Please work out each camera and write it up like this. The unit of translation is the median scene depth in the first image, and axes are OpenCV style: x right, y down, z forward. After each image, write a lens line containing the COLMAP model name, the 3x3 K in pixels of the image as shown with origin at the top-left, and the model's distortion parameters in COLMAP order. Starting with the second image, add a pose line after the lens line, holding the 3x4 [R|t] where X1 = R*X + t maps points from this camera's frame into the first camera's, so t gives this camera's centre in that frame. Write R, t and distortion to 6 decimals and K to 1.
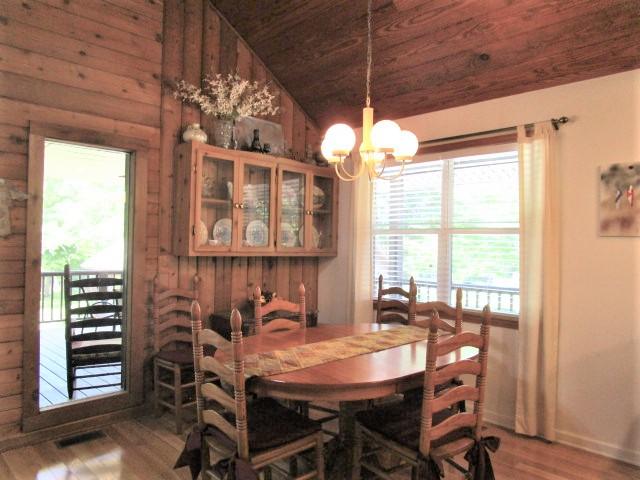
lens RADIAL K [[462.0, 0, 317.1], [0, 462.0, 239.4], [0, 0, 1]] dist [-0.004594, -0.002113]
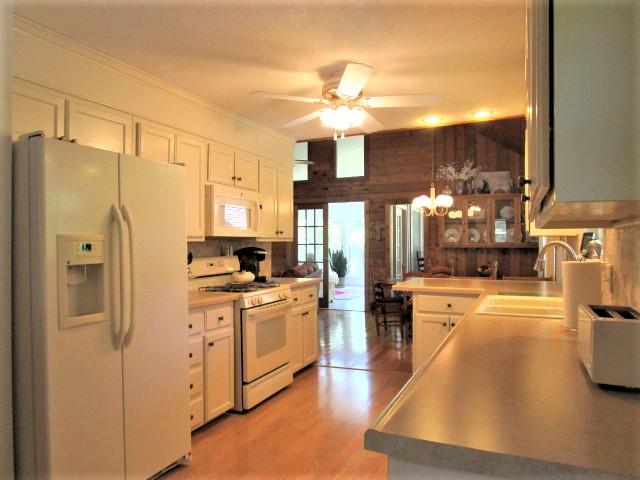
lens RADIAL K [[462.0, 0, 321.1], [0, 462.0, 240.6], [0, 0, 1]] dist [-0.004594, -0.002113]
pose [[0.369310, -0.015192, -0.929182, 1.504800], [0.035560, 0.999365, -0.002205, -0.012474], [0.928626, -0.032227, 0.369616, -0.332944]]
